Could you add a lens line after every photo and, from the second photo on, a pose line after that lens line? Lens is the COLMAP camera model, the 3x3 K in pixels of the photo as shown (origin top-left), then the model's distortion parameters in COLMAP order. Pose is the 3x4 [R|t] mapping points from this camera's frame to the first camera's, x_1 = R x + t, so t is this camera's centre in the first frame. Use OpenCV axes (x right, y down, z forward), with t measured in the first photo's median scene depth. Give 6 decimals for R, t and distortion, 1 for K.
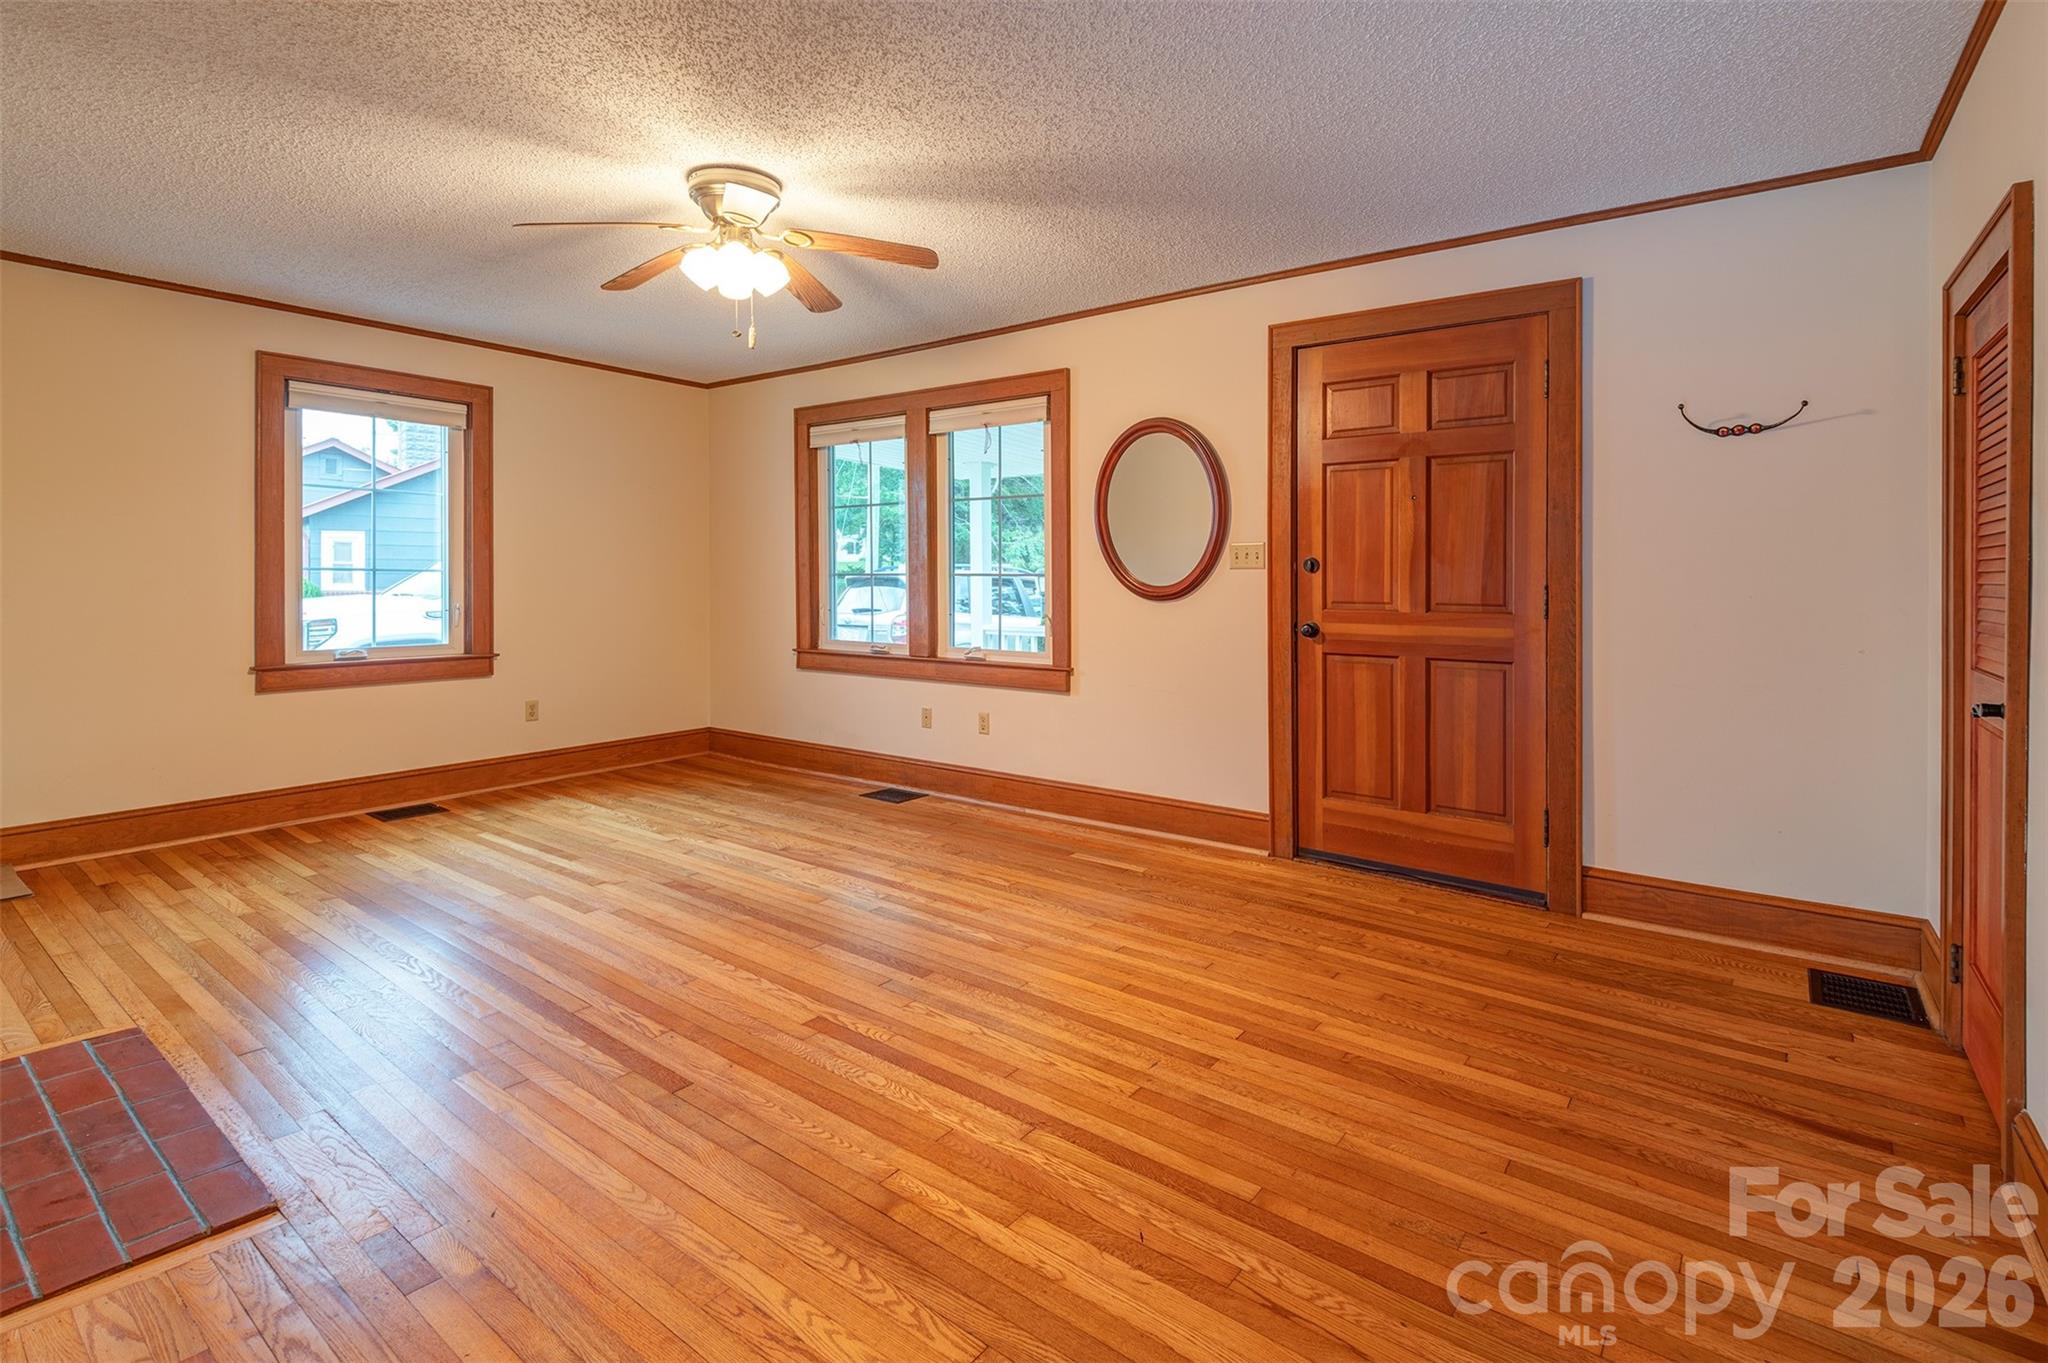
lens RADIAL K [[966.4, 0, 1024.0], [0, 966.4, 681.5], [0, 0, 1]] dist [0.035559, -0.000436]
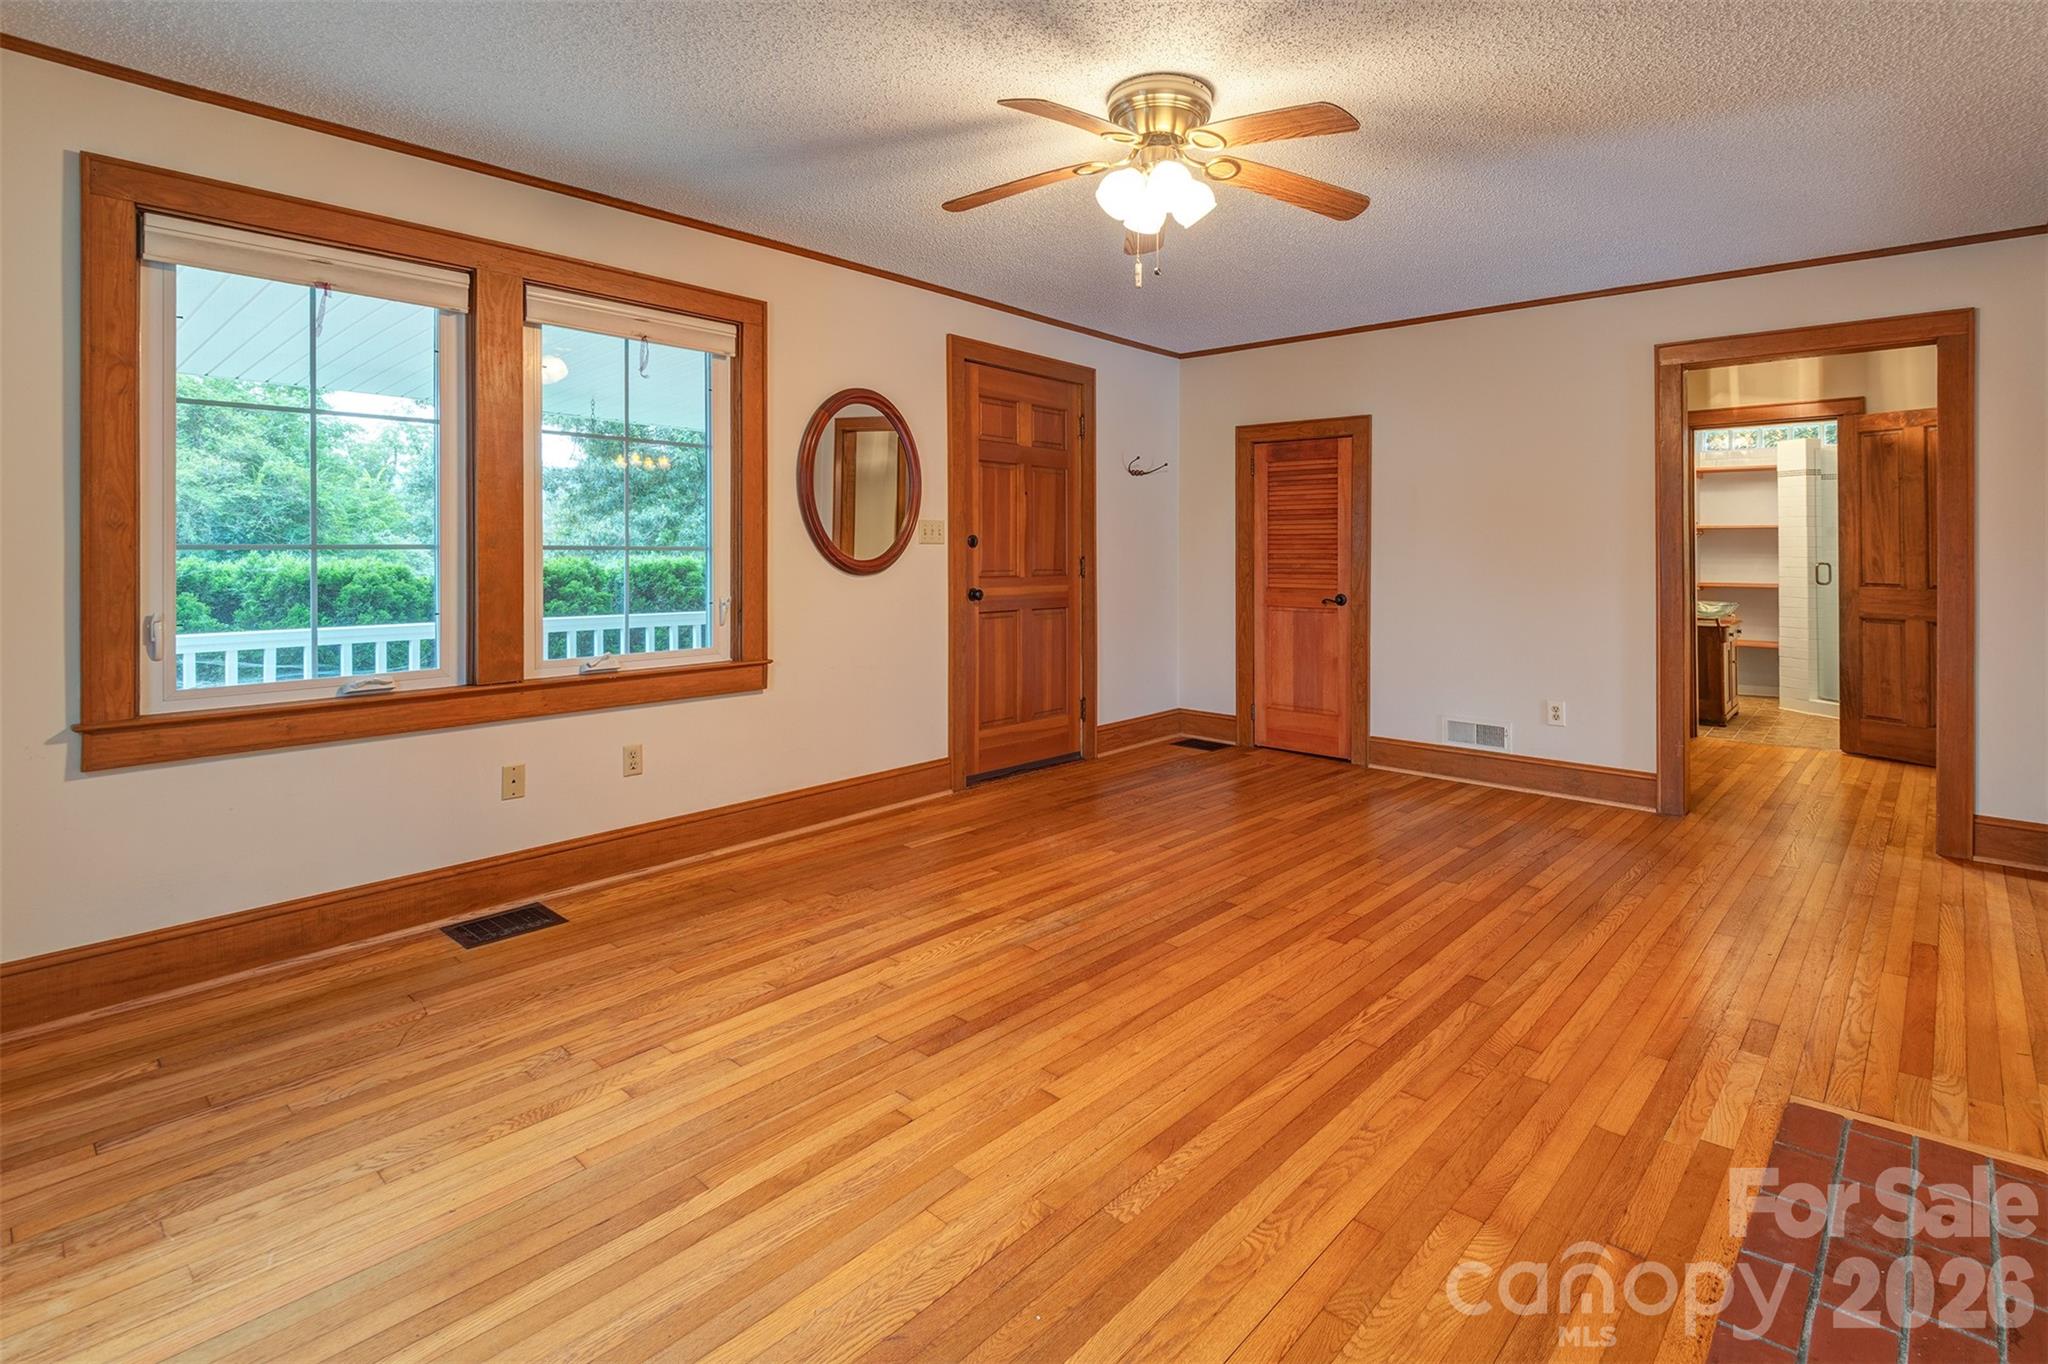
lens RADIAL K [[986.0, 0, 1041.3], [0, 986.0, 642.6], [0, 0, 1]] dist [0.033750, -0.000148]
pose [[0.075824, -0.097529, 0.992340, -0.943014], [0.106163, 0.990338, 0.089220, -0.096298], [-0.991454, 0.098584, 0.085445, 0.833742]]
